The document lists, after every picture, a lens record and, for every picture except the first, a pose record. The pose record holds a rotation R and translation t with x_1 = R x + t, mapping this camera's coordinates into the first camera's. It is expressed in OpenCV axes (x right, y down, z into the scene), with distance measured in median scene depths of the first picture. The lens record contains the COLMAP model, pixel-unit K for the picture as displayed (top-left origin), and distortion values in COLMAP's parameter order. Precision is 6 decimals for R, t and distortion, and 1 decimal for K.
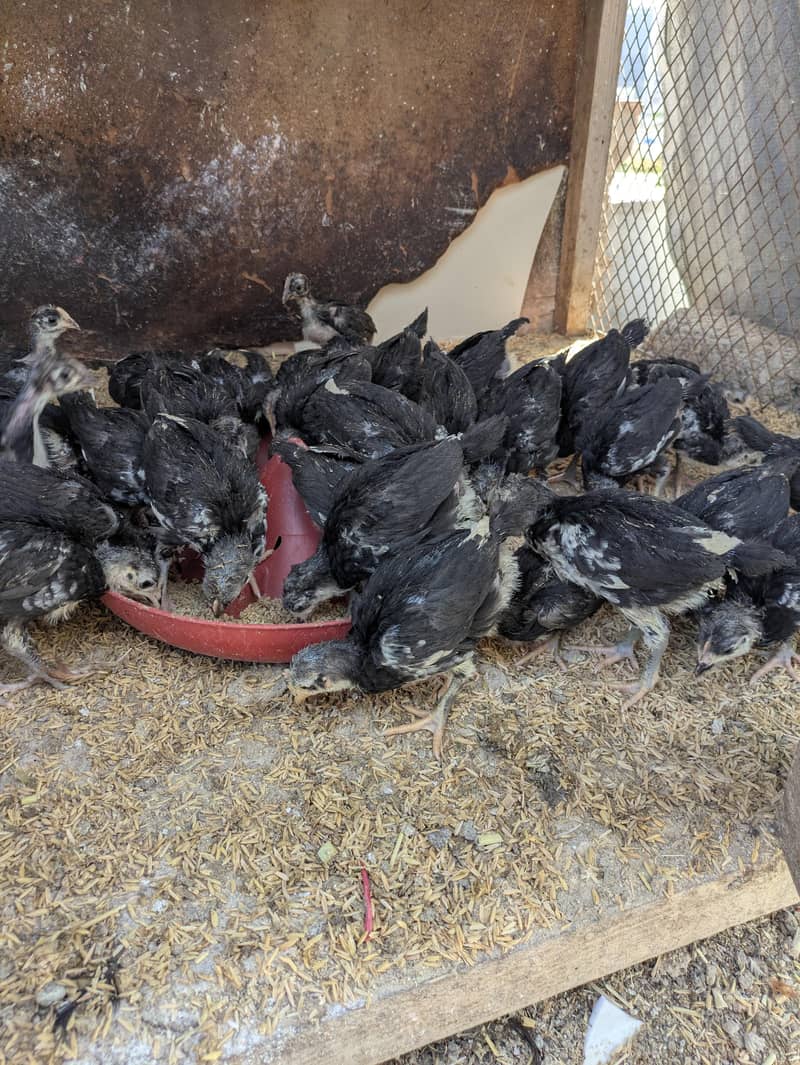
lens RADIAL K [[825.2, 0, 403.3], [0, 825.2, 511.1], [0, 0, 1]] dist [0.013225, -0.005632]
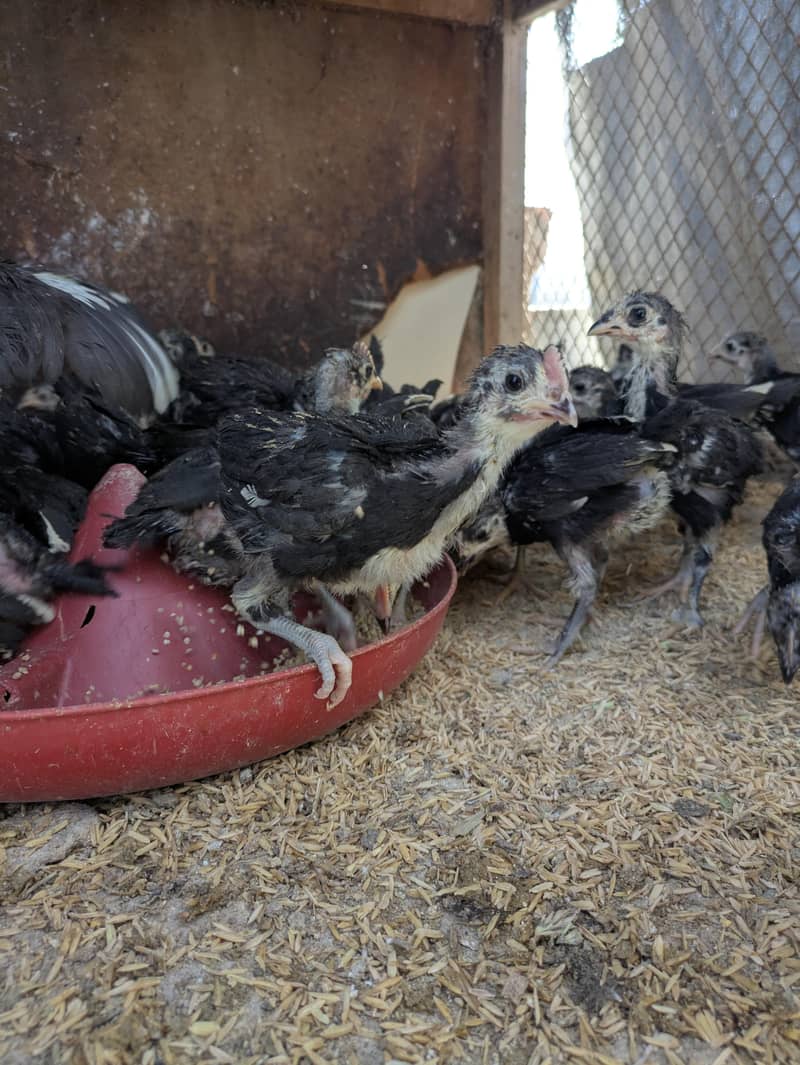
lens RADIAL K [[832.0, 0, 433.8], [0, 832.0, 531.1], [0, 0, 1]] dist [-0.001311, -0.011716]
pose [[0.990815, -0.060692, 0.120840, 0.018121], [0.086189, 0.972025, -0.218491, 0.077292], [-0.104199, 0.226899, 0.968328, 0.203448]]
